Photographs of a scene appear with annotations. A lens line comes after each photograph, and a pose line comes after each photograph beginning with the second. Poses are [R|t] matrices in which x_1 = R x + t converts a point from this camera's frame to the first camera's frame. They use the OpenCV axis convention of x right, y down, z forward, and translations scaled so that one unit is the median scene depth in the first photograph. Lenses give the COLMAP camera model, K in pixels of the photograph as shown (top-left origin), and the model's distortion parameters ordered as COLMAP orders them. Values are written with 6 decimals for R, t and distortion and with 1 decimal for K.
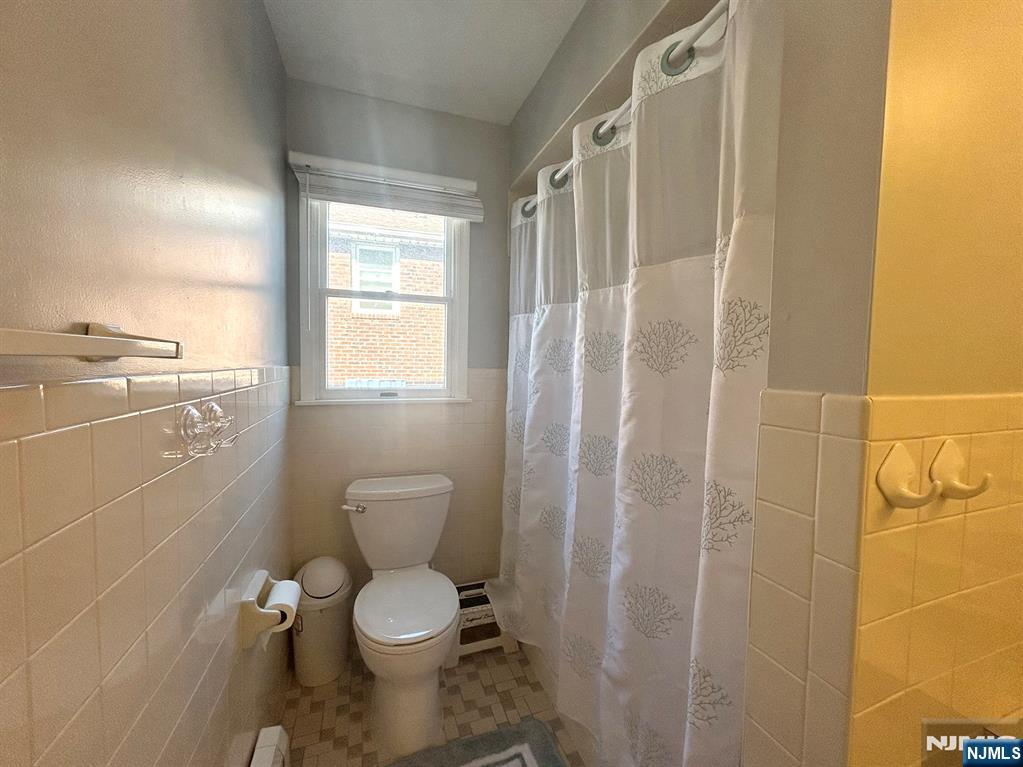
lens RADIAL K [[409.0, 0, 513.5], [0, 409.0, 382.4], [0, 0, 1]] dist [0.000405, 0.000145]
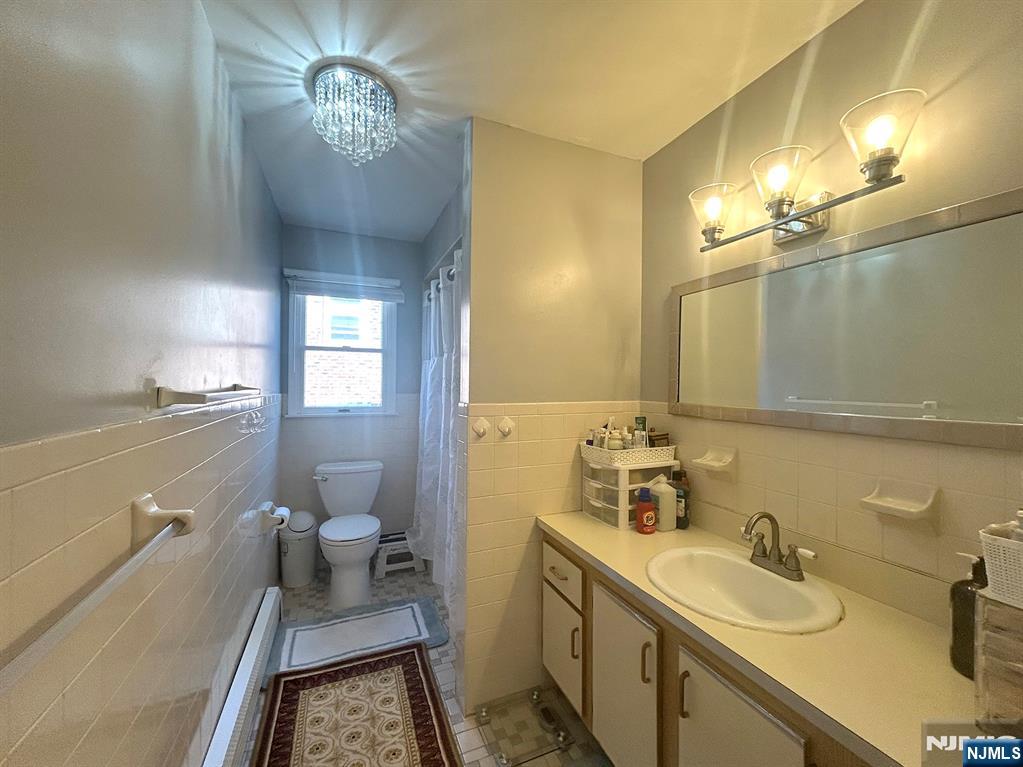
lens RADIAL K [[409.0, 0, 511.9], [0, 409.0, 384.9], [0, 0, 1]] dist [0.000405, 0.000145]
pose [[0.998457, -0.006133, 0.055197, 0.298092], [0.008610, 0.998961, -0.044746, 0.007605], [-0.054865, 0.045153, 0.997472, -0.719815]]
